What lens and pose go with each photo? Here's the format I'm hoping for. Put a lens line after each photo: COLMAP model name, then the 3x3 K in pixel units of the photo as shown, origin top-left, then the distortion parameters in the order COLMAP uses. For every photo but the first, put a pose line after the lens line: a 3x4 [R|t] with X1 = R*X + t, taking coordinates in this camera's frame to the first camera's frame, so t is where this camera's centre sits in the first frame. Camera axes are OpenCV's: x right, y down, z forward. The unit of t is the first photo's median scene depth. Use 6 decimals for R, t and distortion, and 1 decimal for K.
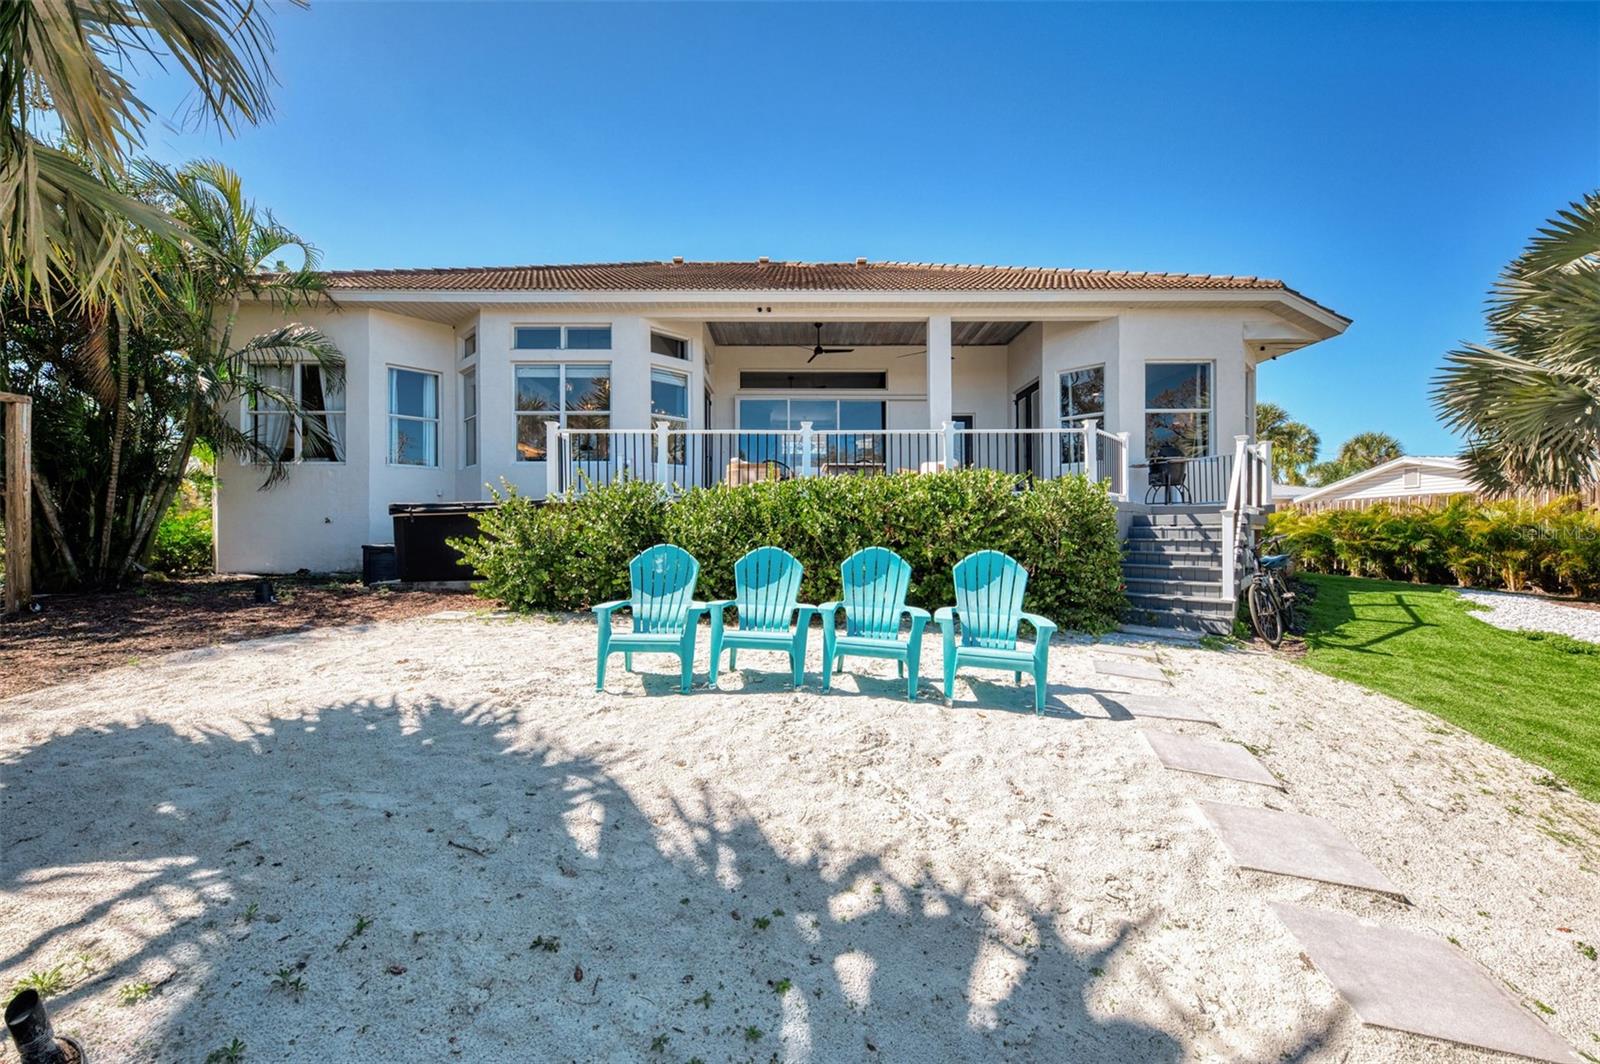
lens RADIAL K [[602.2, 0, 798.4], [0, 602.2, 534.0], [0, 0, 1]] dist [0.002487, -0.000032]
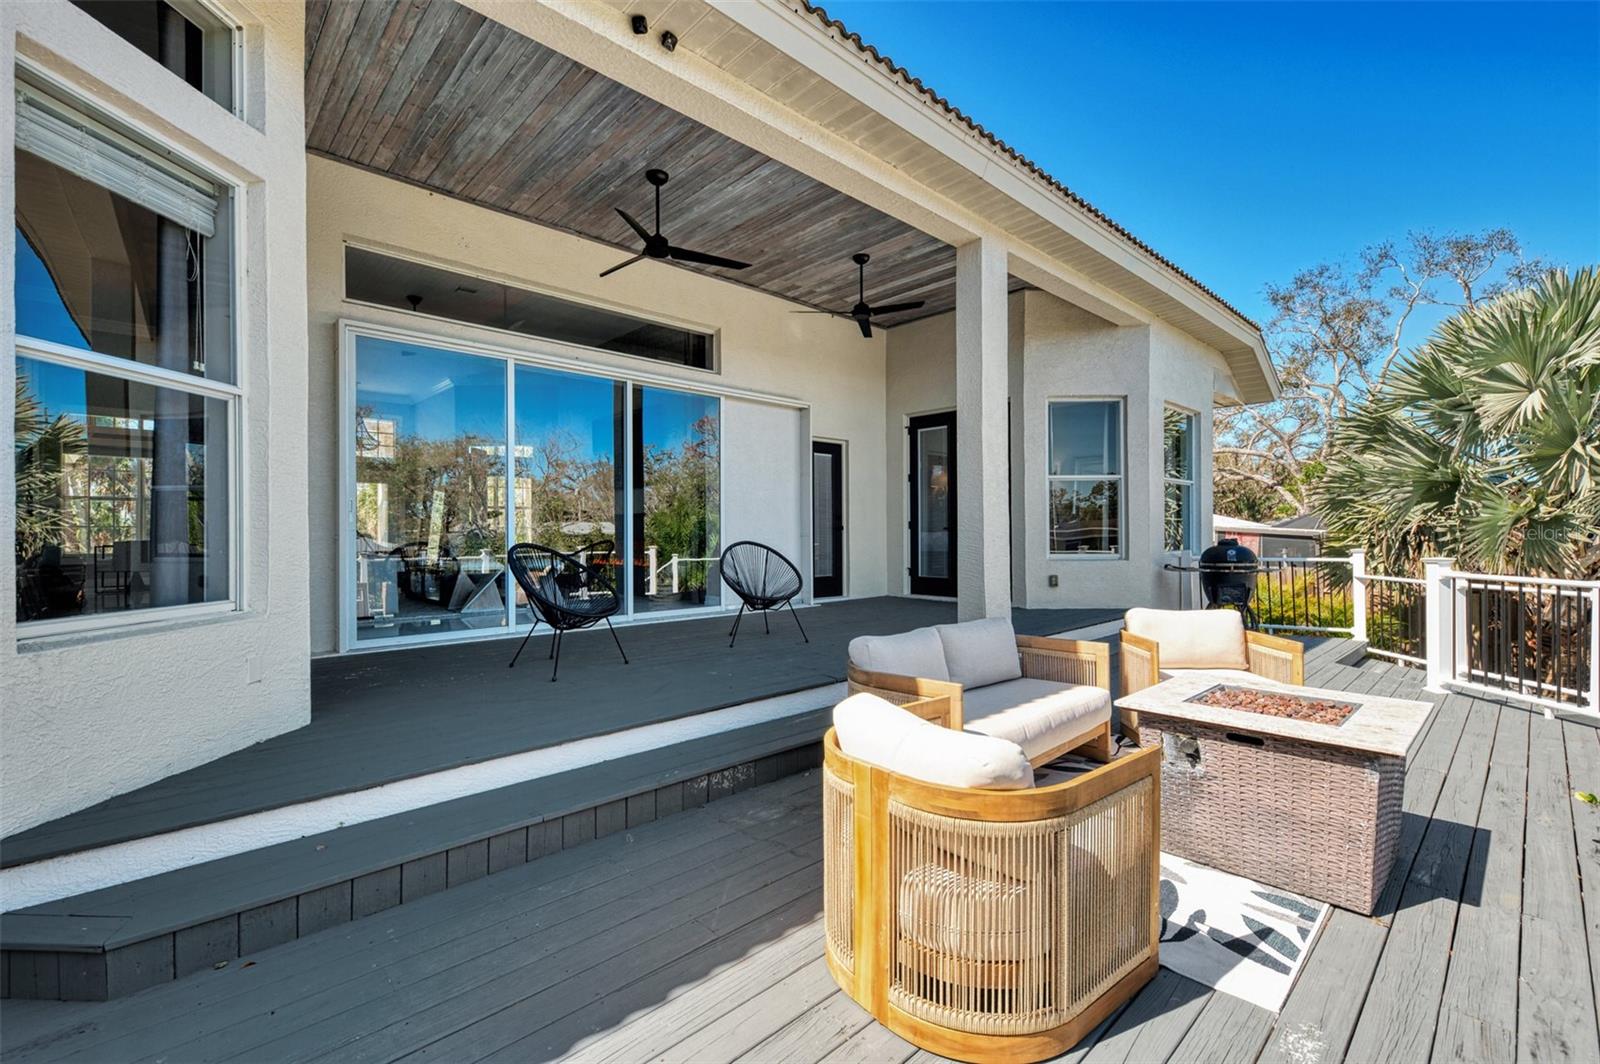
lens RADIAL K [[702.4, 0, 799.0], [0, 702.4, 528.7], [0, 0, 1]] dist [0.013451, -0.003535]
pose [[0.720119, -0.002068, 0.693847, -0.216635], [0.004893, 0.999986, -0.002099, -0.148874], [-0.693833, 0.004906, 0.720119, 0.707037]]
